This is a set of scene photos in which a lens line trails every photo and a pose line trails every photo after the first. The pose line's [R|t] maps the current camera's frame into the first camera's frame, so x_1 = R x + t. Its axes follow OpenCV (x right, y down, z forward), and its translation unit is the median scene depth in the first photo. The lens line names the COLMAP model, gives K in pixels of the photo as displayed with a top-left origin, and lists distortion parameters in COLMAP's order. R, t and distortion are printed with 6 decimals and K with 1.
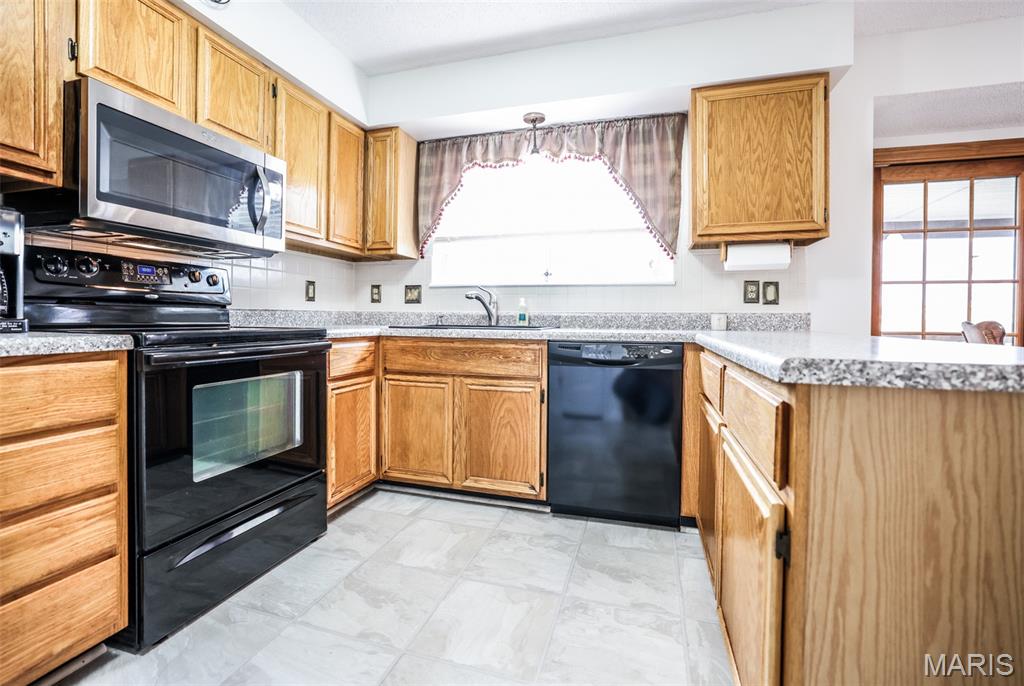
lens RADIAL K [[444.9, 0, 519.9], [0, 444.9, 333.1], [0, 0, 1]] dist [-0.051472, 0.020600]
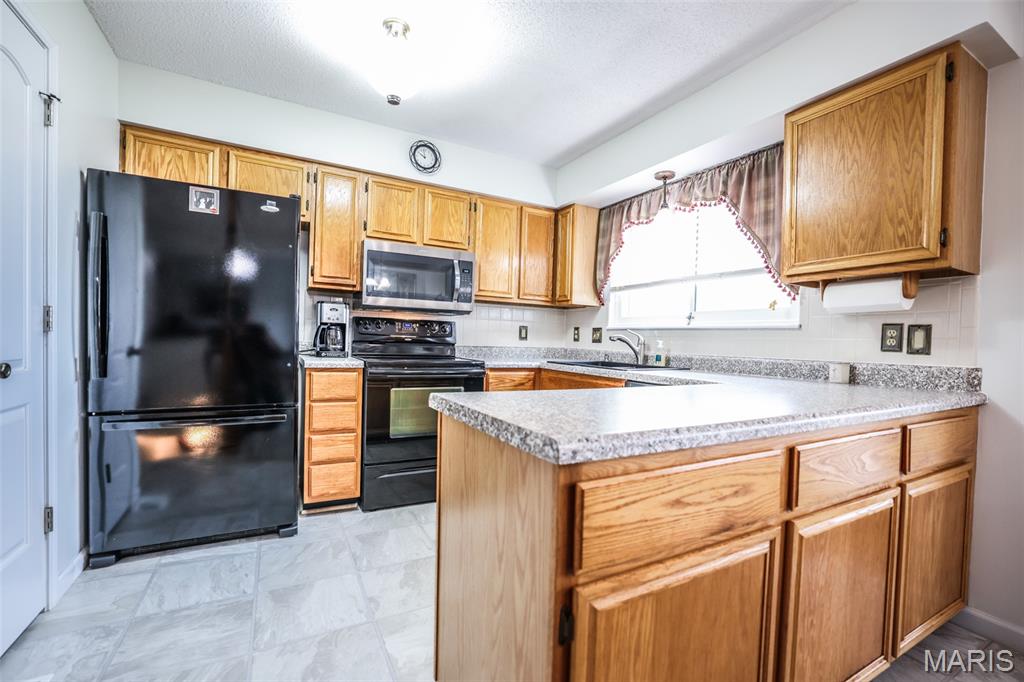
lens RADIAL K [[459.3, 0, 542.5], [0, 459.3, 357.0], [0, 0, 1]] dist [-0.038766, 0.012375]
pose [[0.727542, 0.038221, -0.684998, 0.608748], [-0.047400, 0.998861, 0.005390, -0.033281], [0.684424, 0.028548, 0.728525, -0.013209]]
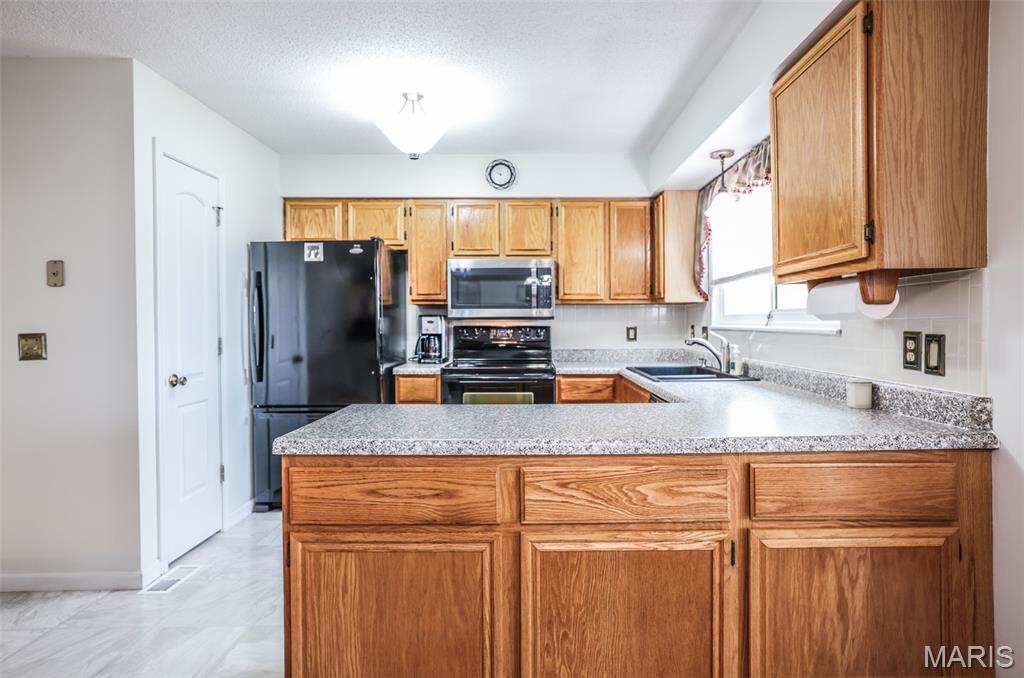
lens RADIAL K [[554.7, 0, 532.4], [0, 554.7, 333.9], [0, 0, 1]] dist [-0.013024, 0.000513]
pose [[0.280739, 0.012775, -0.959699, 1.062440], [-0.026113, 0.999643, 0.005668, -0.104504], [0.959429, 0.023470, 0.280972, 0.296124]]
